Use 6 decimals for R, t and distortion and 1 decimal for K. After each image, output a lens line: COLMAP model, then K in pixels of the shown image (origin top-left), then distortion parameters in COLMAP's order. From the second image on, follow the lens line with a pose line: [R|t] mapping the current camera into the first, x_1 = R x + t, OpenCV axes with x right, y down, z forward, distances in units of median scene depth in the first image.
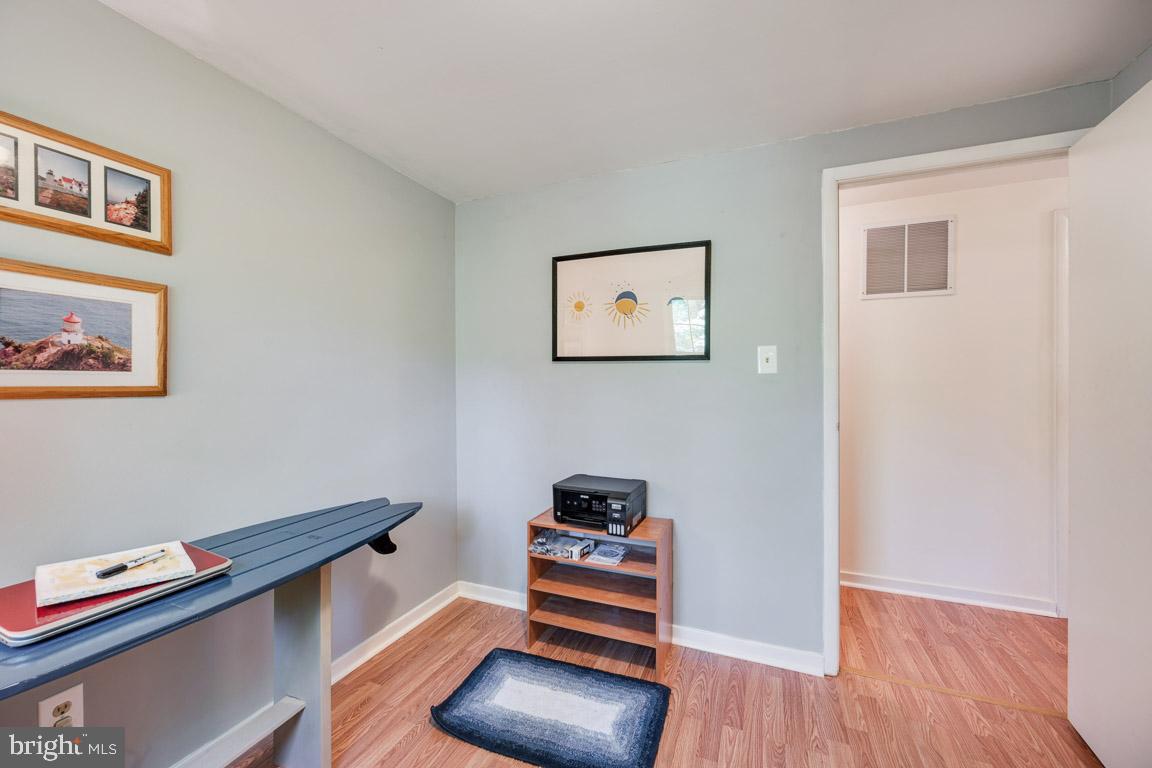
lens RADIAL K [[458.2, 0, 573.1], [0, 458.2, 379.6], [0, 0, 1]] dist [0.000246, 0.000010]
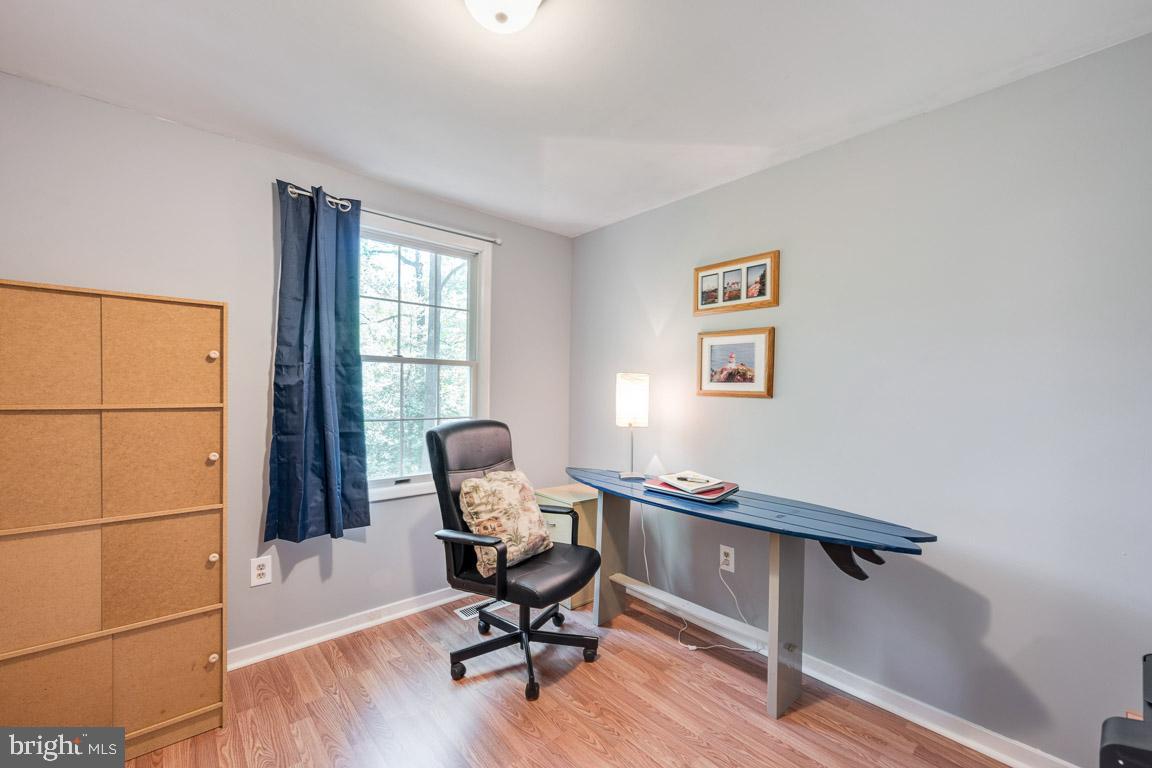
lens RADIAL K [[458.2, 0, 571.6], [0, 458.2, 389.3], [0, 0, 1]] dist [0.000246, 0.000010]
pose [[-0.433718, 0.005804, -0.901030, 0.856895], [-0.005073, 0.999948, 0.008883, -0.004912], [0.901034, 0.008423, -0.433666, 1.132160]]
